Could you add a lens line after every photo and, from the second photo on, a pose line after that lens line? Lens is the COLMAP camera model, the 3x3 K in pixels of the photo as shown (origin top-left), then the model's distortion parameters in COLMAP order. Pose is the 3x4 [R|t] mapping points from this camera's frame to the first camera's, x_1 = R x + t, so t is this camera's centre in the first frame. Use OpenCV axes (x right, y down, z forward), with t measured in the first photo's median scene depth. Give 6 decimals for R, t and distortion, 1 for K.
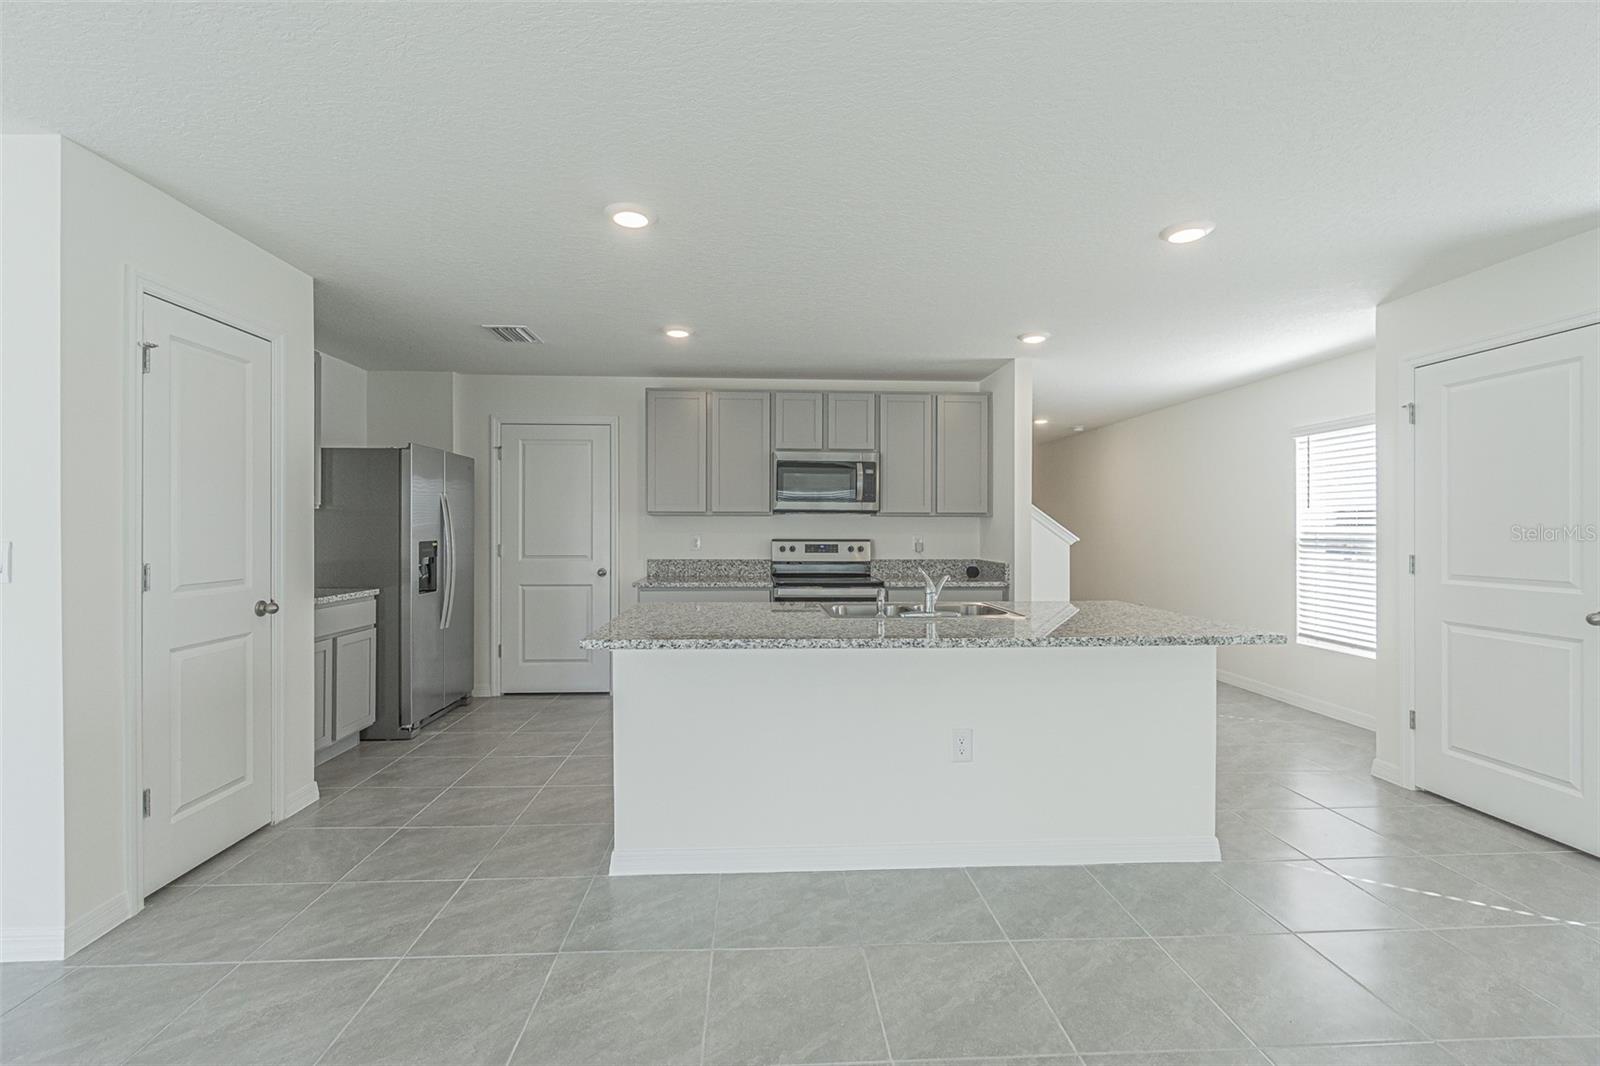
lens RADIAL K [[688.3, 0, 795.8], [0, 688.3, 527.6], [0, 0, 1]] dist [0.000464, 0.000086]
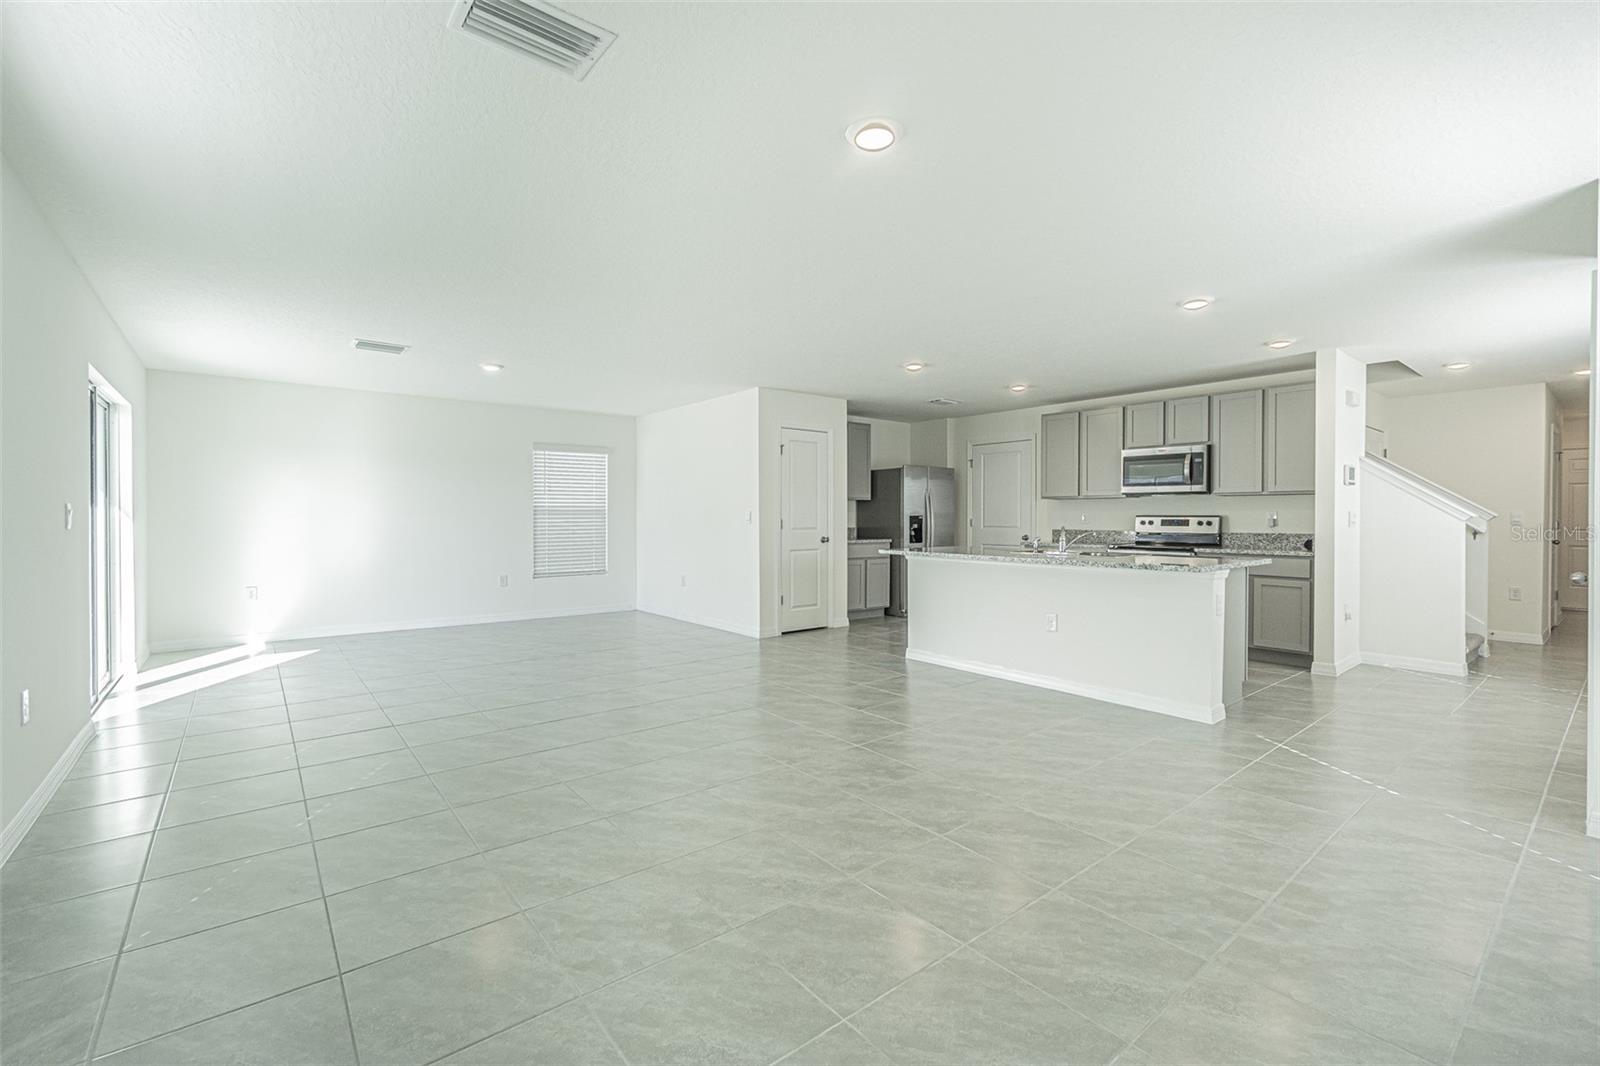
lens RADIAL K [[697.5, 0, 803.1], [0, 697.5, 502.9], [0, 0, 1]] dist [-0.000584, -0.000034]
pose [[0.591362, -0.017971, -0.806206, 0.694944], [0.002463, 0.999787, -0.020479, 0.019653], [0.806403, 0.010124, 0.591280, -0.317623]]
